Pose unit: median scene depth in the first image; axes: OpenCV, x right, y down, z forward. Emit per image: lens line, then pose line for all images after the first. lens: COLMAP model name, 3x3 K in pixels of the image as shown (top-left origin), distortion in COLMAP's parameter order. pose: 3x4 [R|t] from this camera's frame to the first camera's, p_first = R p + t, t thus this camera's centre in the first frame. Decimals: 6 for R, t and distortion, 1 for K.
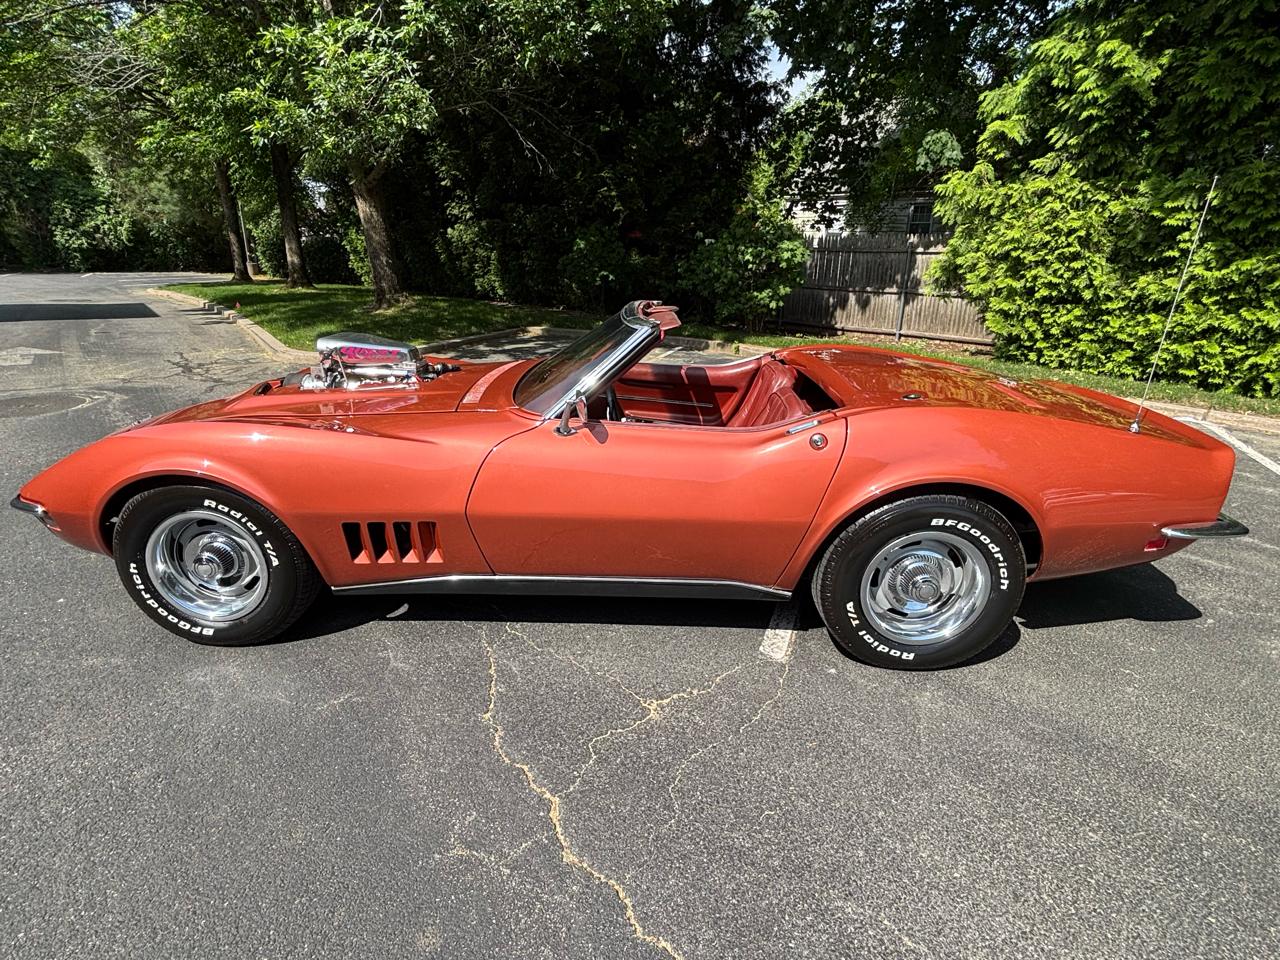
lens RADIAL K [[626.2, 0, 644.8], [0, 626.2, 473.9], [0, 0, 1]] dist [-0.007221, 0.007609]
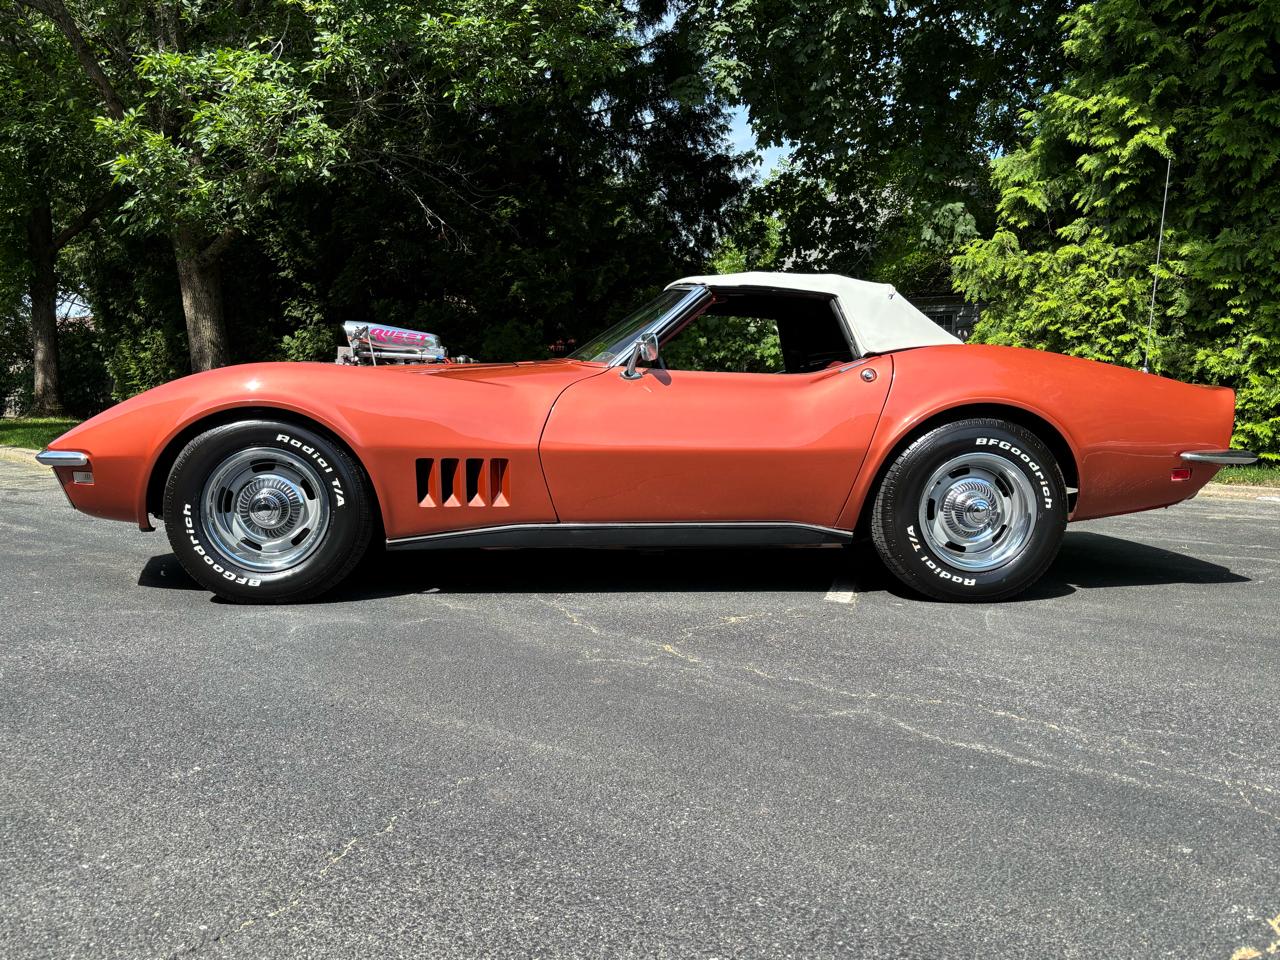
lens RADIAL K [[970.5, 0, 659.4], [0, 970.5, 502.4], [0, 0, 1]] dist [0.046983, -0.029929]
pose [[0.993712, -0.016930, 0.110677, -0.077629], [0.041563, 0.973647, -0.224240, 0.148869], [-0.103964, 0.227430, 0.968229, -0.156911]]
